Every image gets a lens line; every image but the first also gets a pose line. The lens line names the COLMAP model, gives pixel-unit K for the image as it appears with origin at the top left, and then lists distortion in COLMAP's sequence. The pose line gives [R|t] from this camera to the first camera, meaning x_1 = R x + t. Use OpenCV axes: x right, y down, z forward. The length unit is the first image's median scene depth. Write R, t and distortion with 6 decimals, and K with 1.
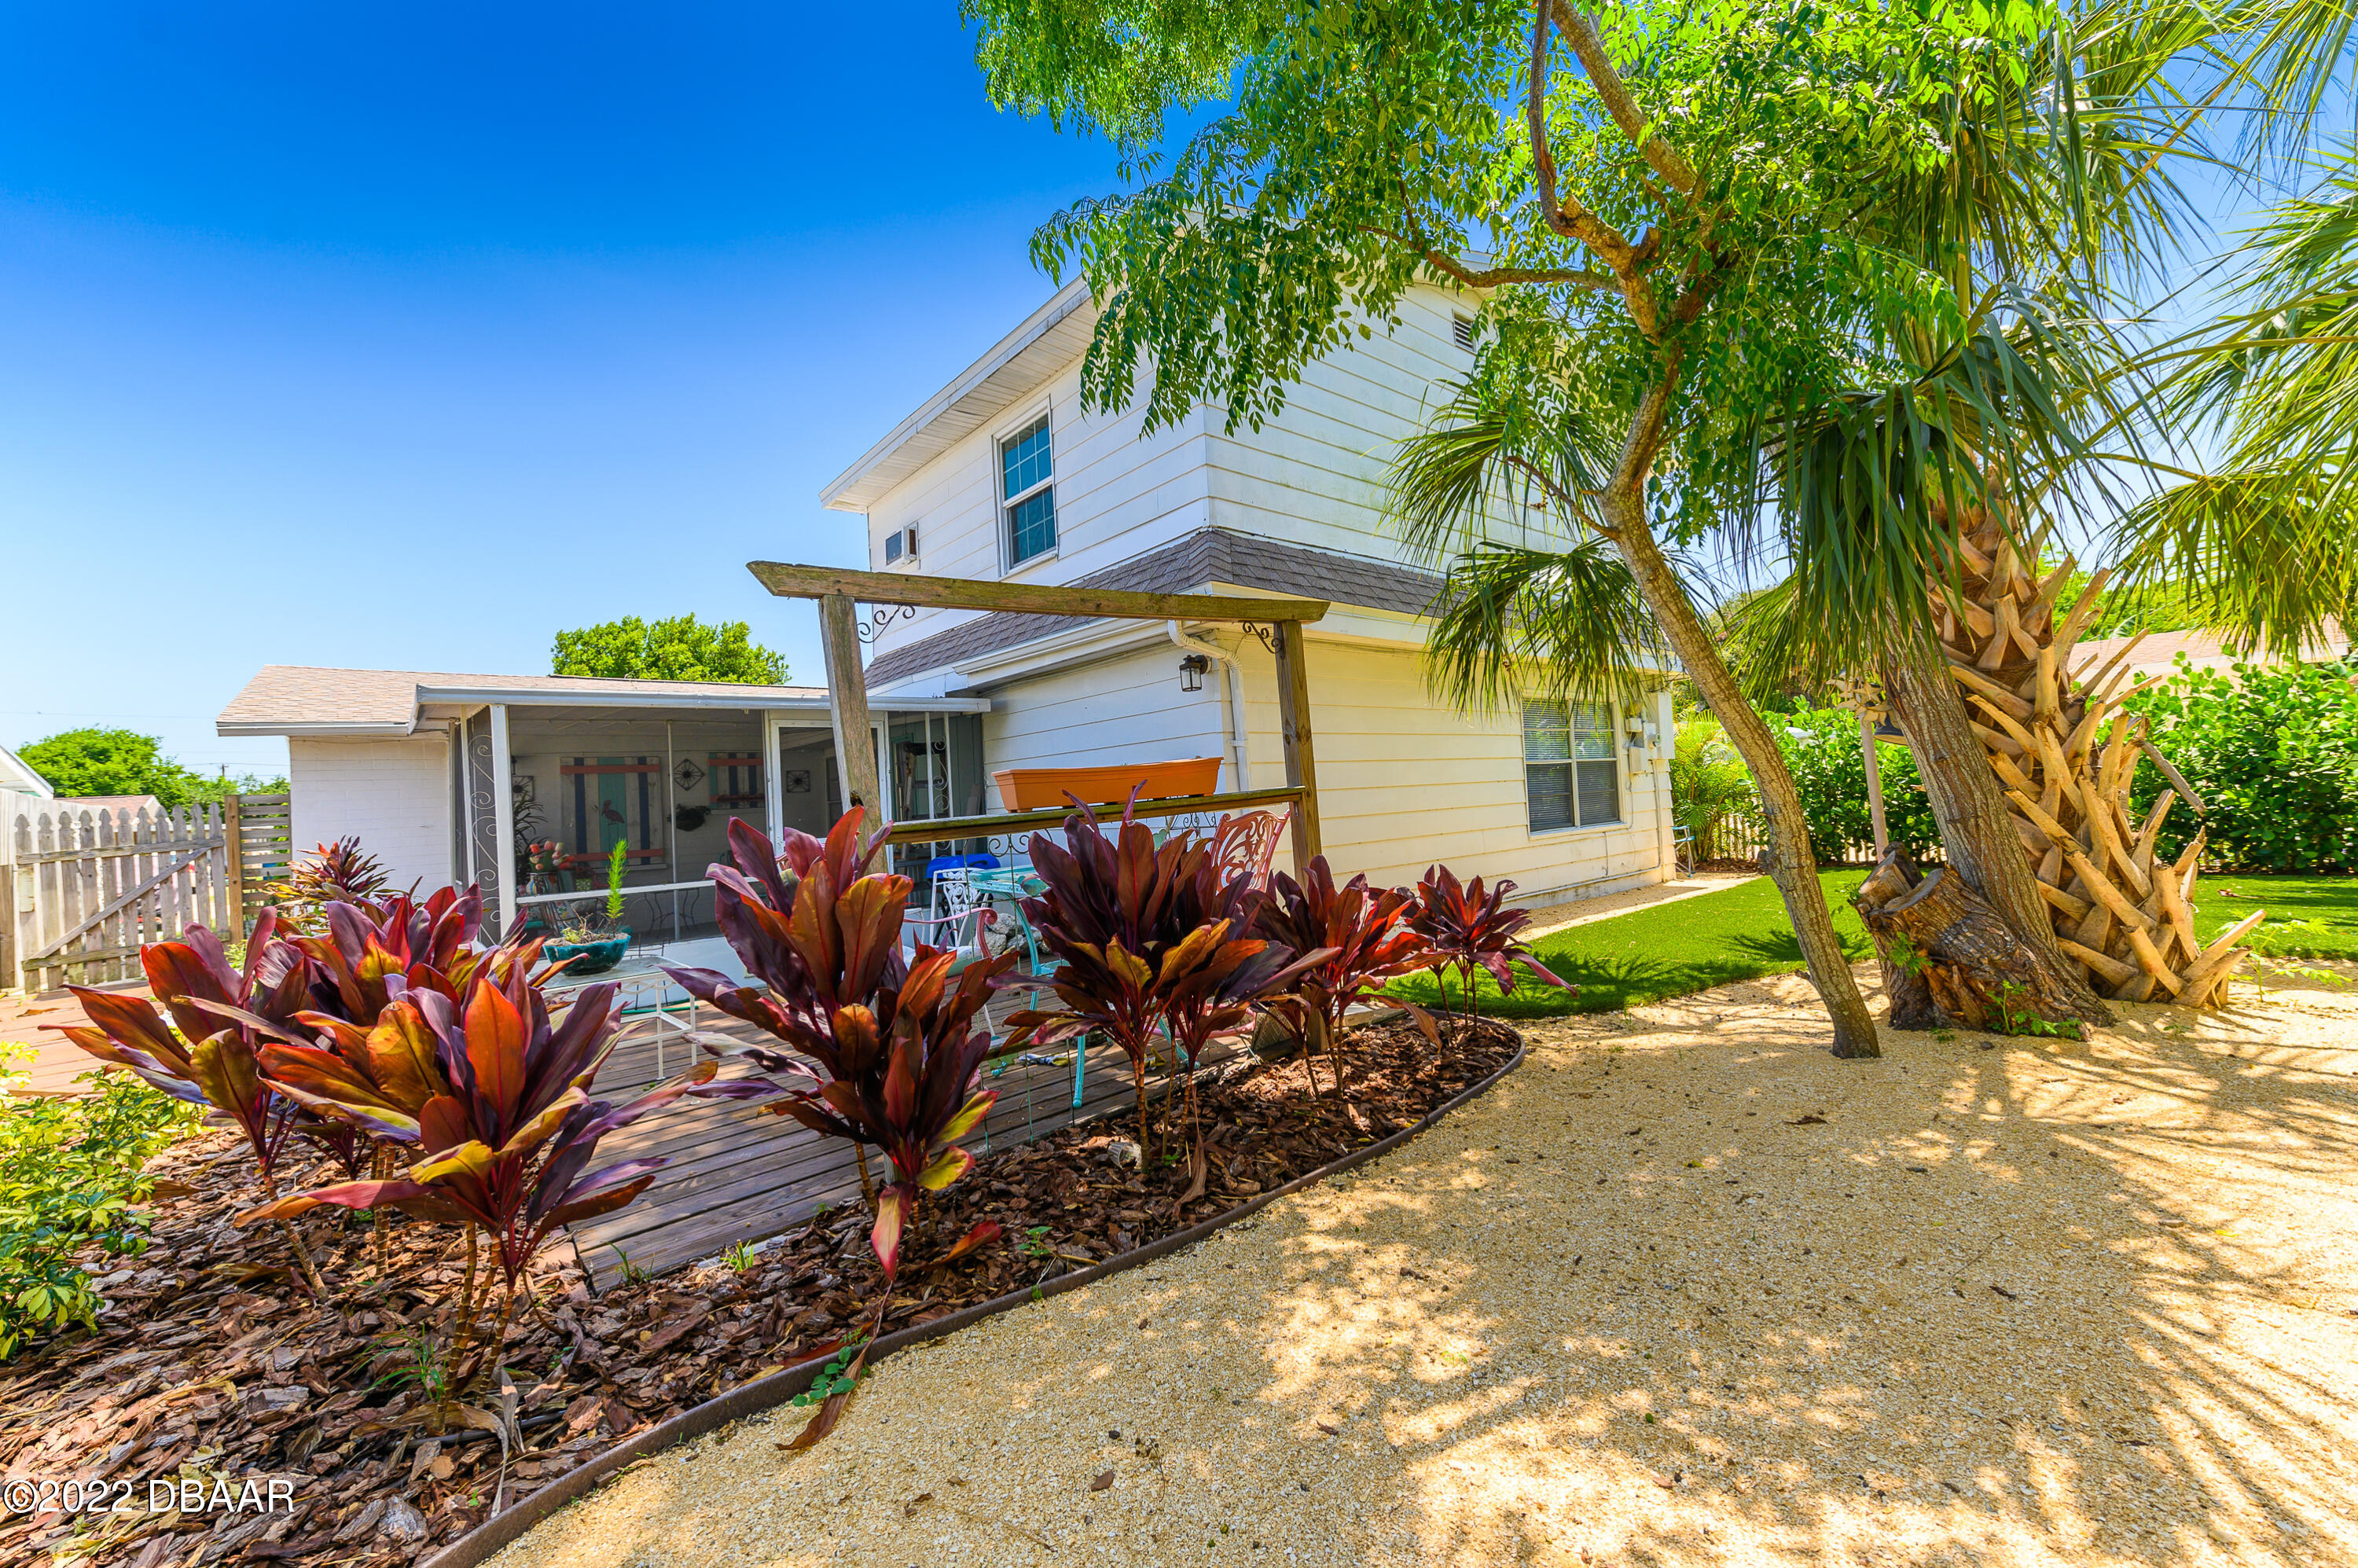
lens RADIAL K [[922.3, 0, 1181.4], [0, 922.3, 777.4], [0, 0, 1]] dist [0.023190, -0.000664]
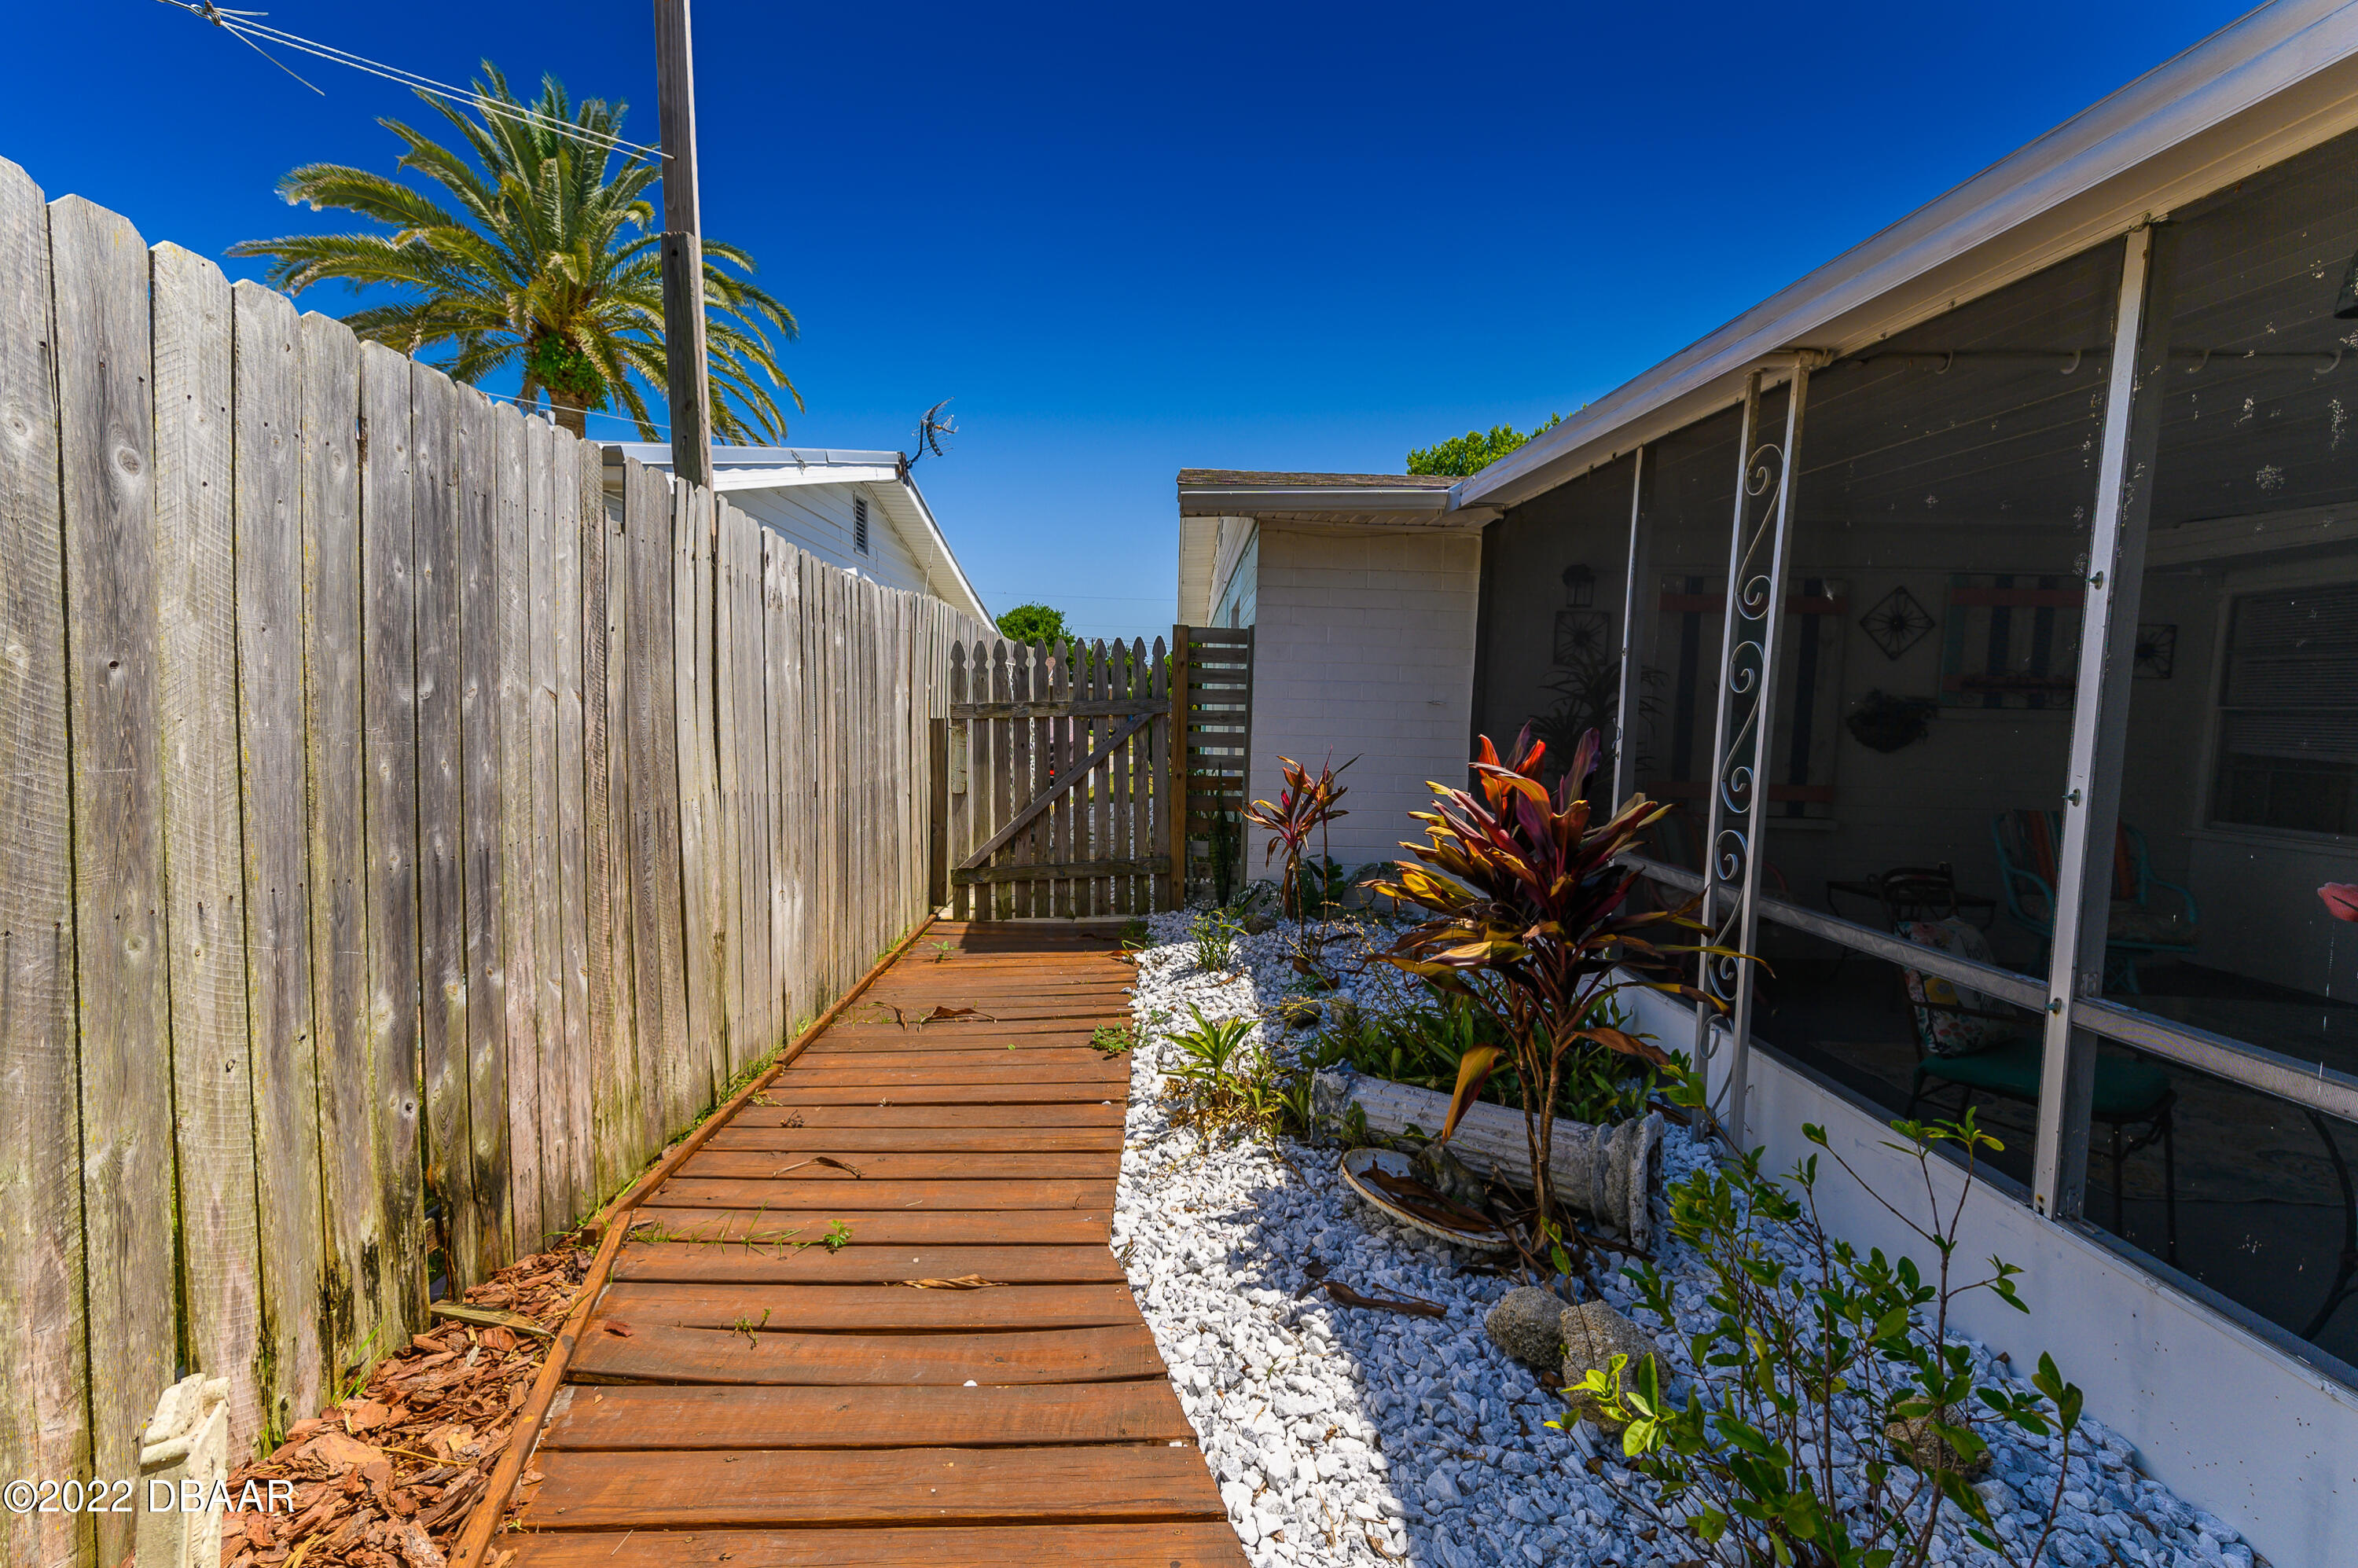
lens RADIAL K [[922.3, 0, 1181.4], [0, 922.3, 777.4], [0, 0, 1]] dist [0.023190, -0.000664]
pose [[0.768950, 0.127347, -0.626497, -0.693501], [-0.053291, 0.989317, 0.135689, 0.036729], [0.637084, -0.070951, 0.767522, 0.606069]]
